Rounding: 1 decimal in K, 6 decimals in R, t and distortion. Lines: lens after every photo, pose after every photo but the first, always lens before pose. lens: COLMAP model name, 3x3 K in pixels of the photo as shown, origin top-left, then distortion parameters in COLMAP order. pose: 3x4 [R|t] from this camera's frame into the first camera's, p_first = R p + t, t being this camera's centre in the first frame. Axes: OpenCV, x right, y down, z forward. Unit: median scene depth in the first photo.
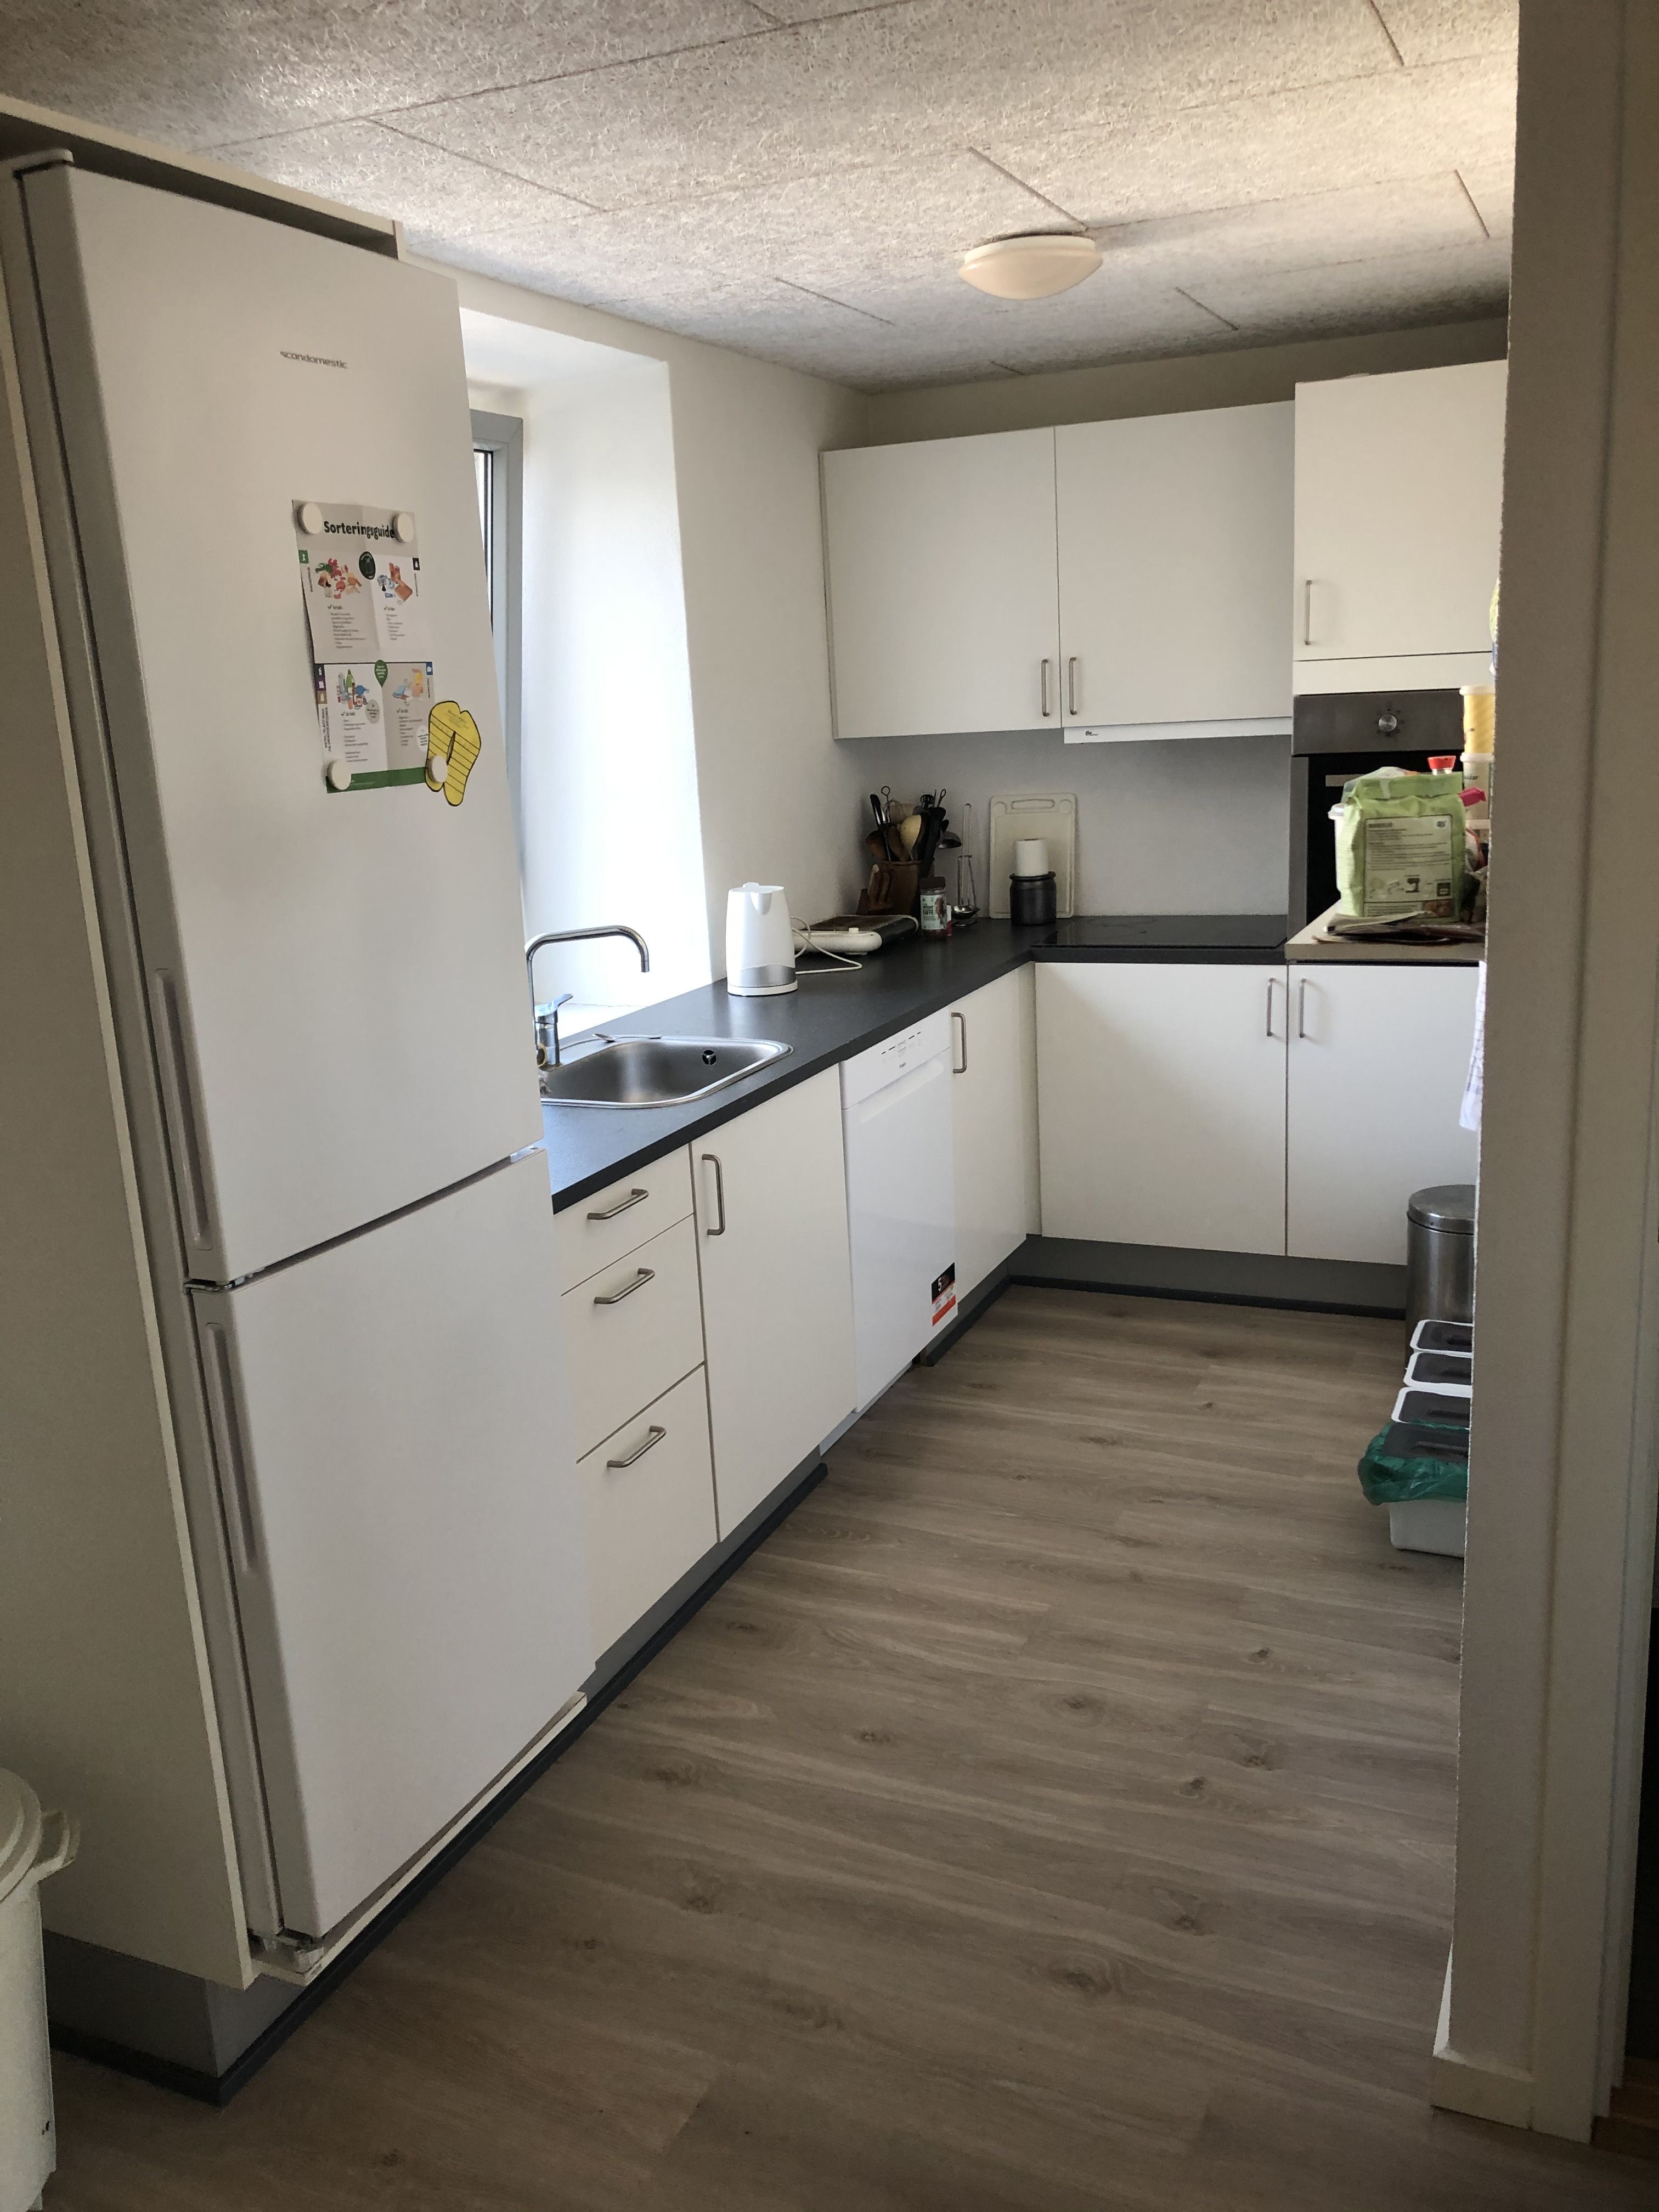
lens RADIAL K [[1801.6, 0, 829.5], [0, 1801.6, 1106.0], [0, 0, 1]] dist [0.003522, -0.001982]
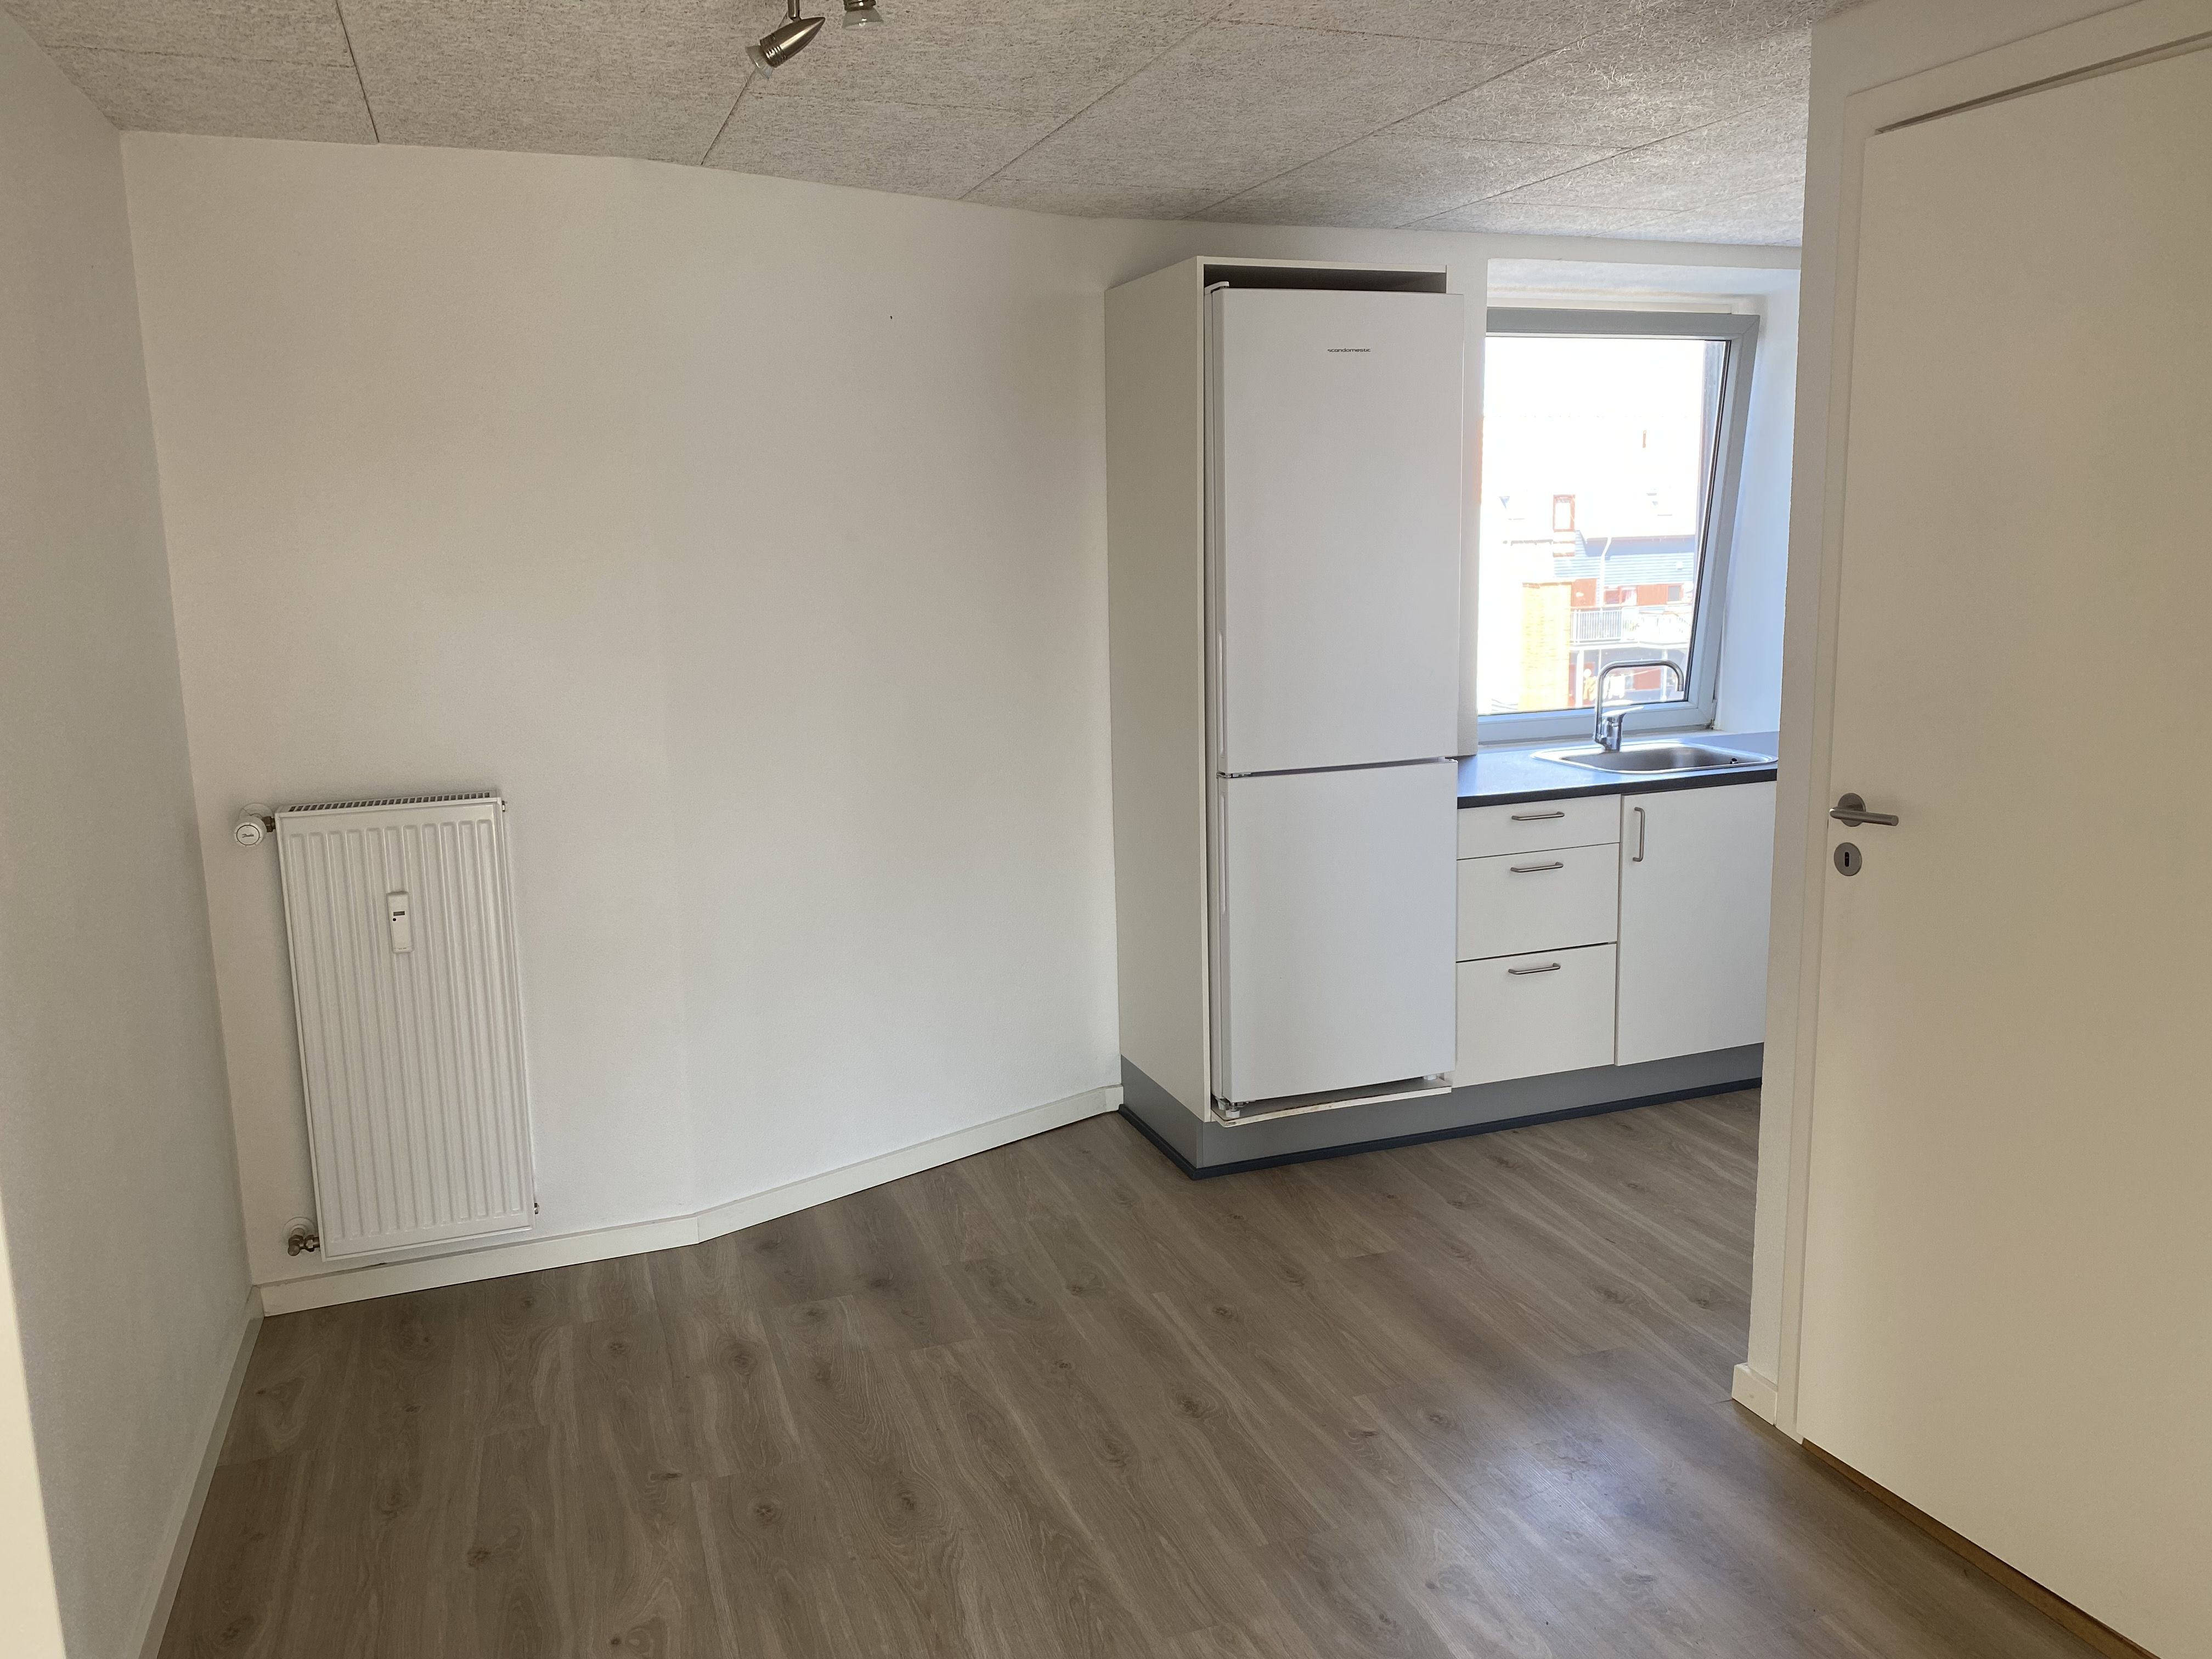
lens RADIAL K [[1664.5, 0, 1115.1], [0, 1664.5, 806.9], [0, 0, 1]] dist [0.004780, -0.006263]
pose [[0.702435, 0.154162, -0.694852, 0.573755], [-0.177949, 0.983295, 0.038266, 0.048385], [0.689144, 0.096769, 0.718134, -0.318197]]
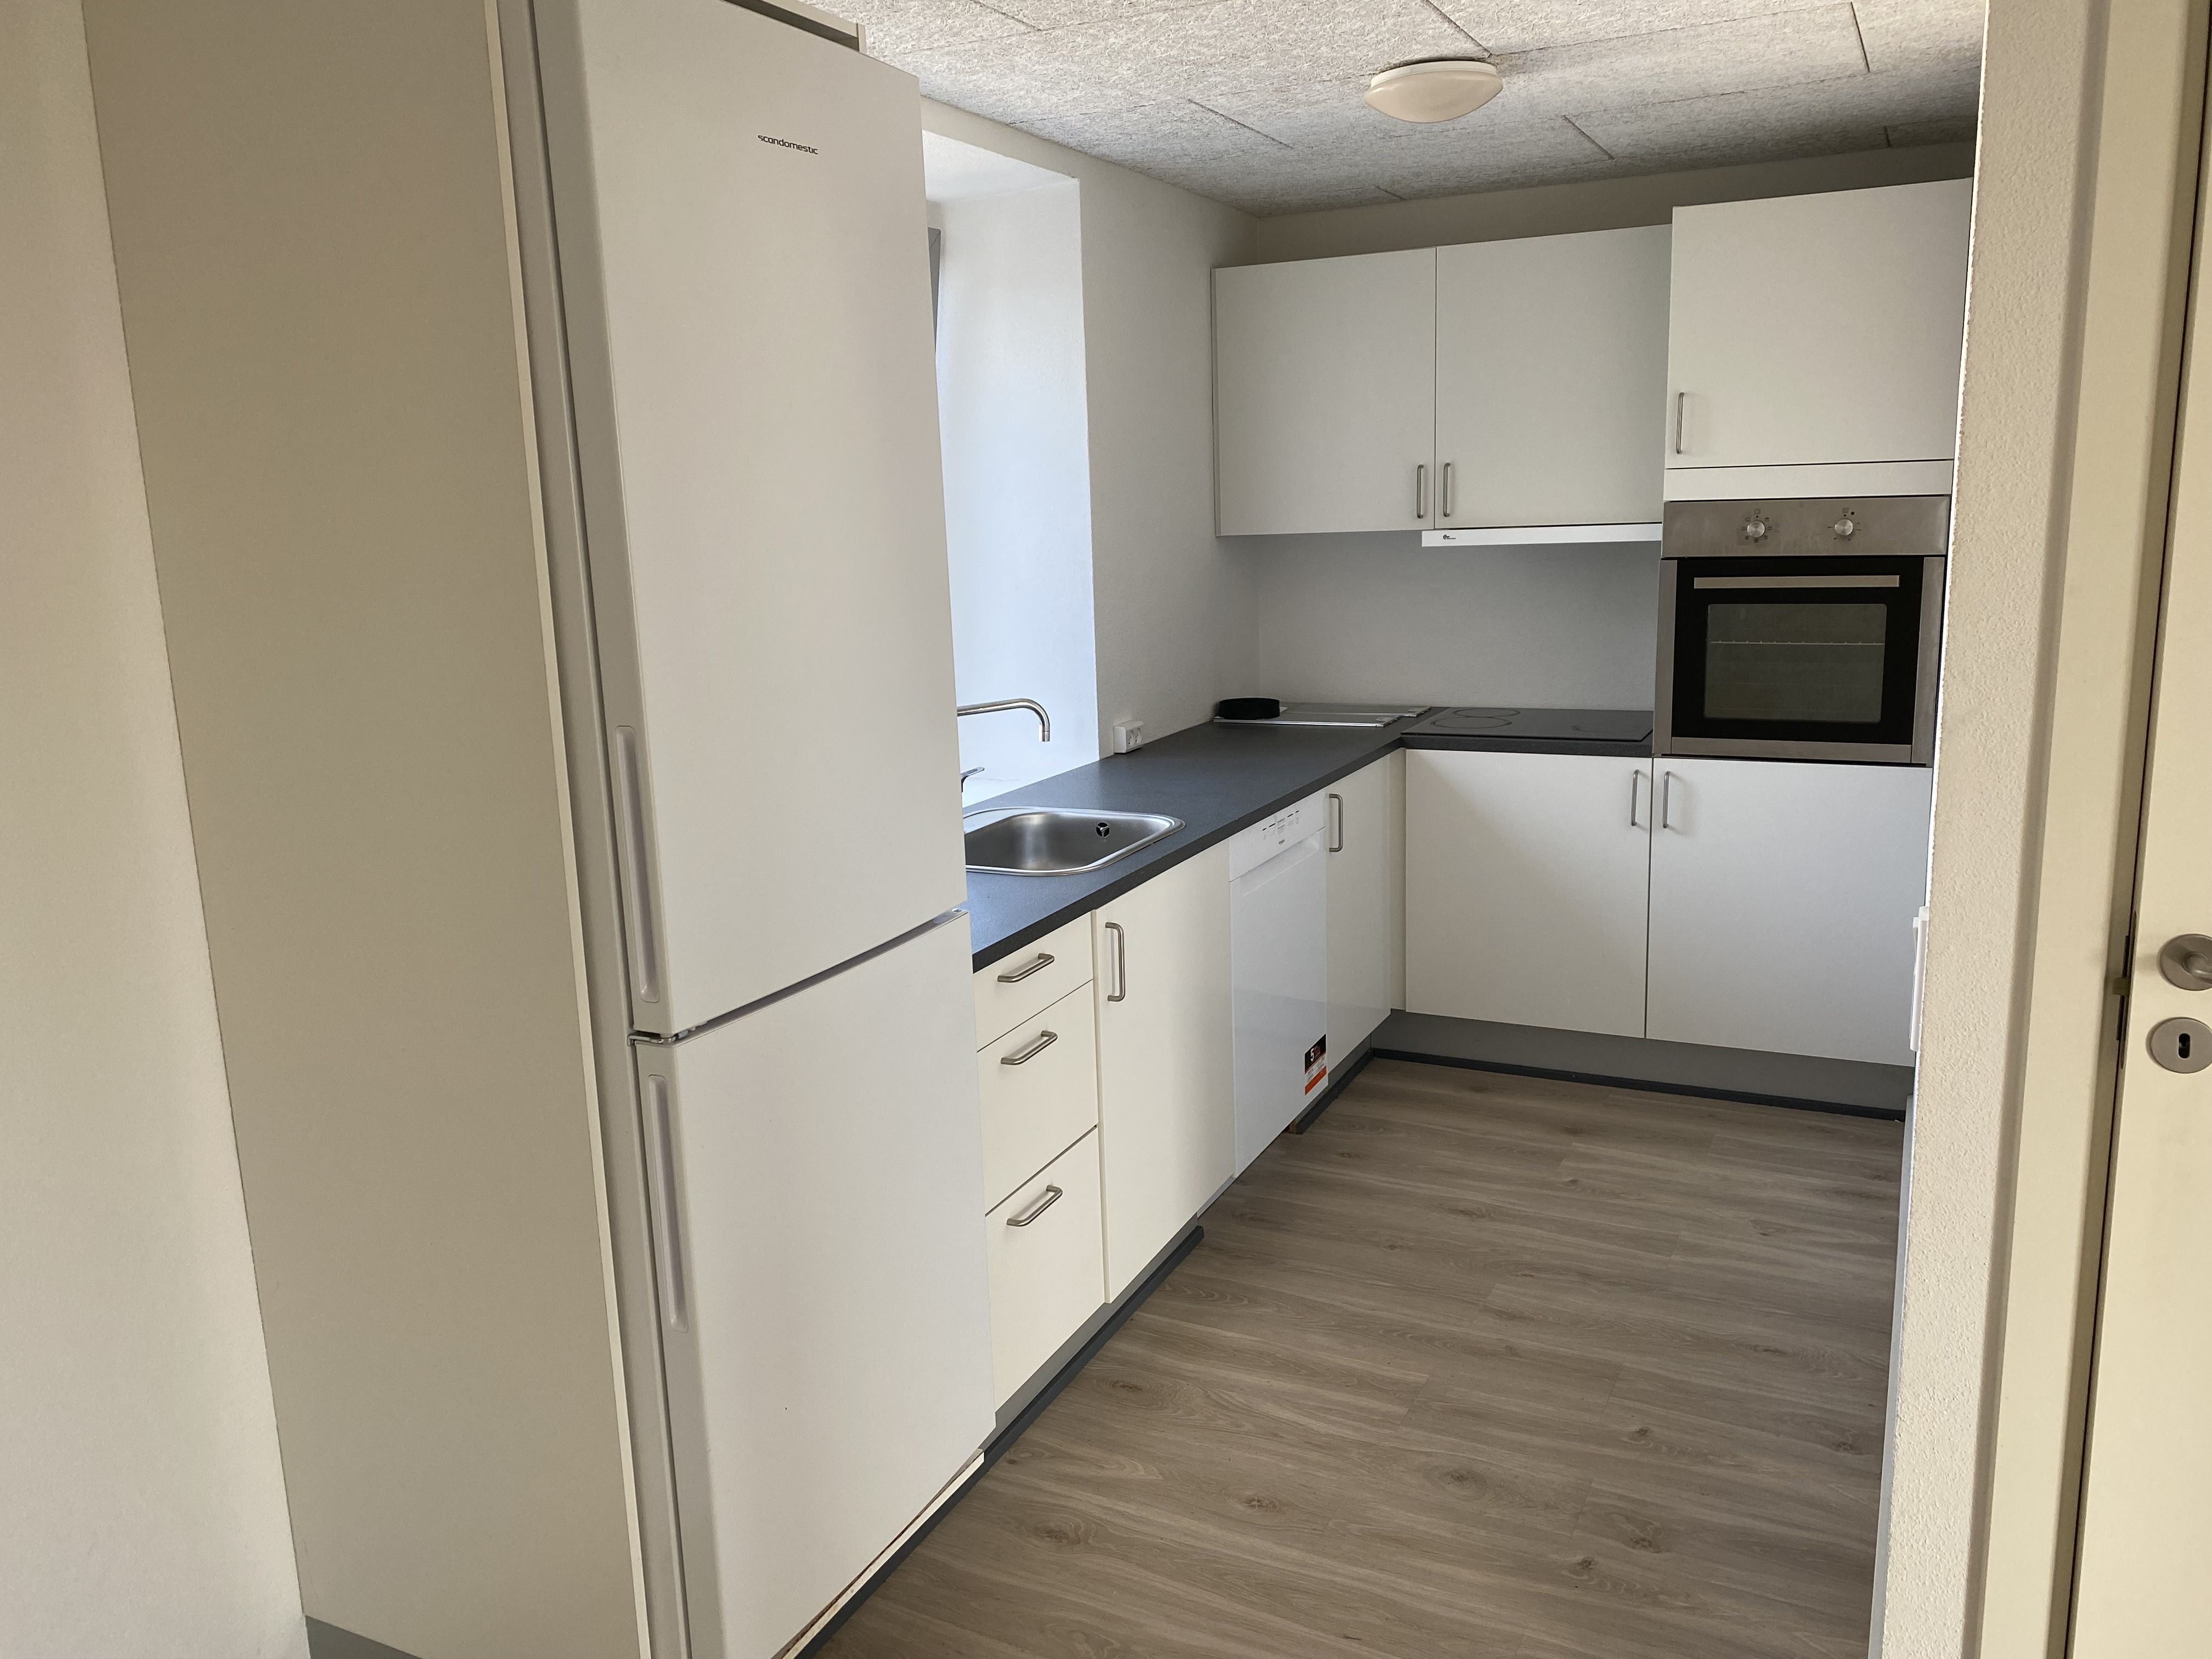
lens RADIAL K [[1664.5, 0, 1115.1], [0, 1664.5, 806.9], [0, 0, 1]] dist [0.004780, -0.006263]
pose [[0.999229, 0.026912, -0.028575, -0.035592], [-0.028179, 0.998594, -0.044905, 0.002843], [0.027326, 0.045676, 0.998582, 0.038319]]
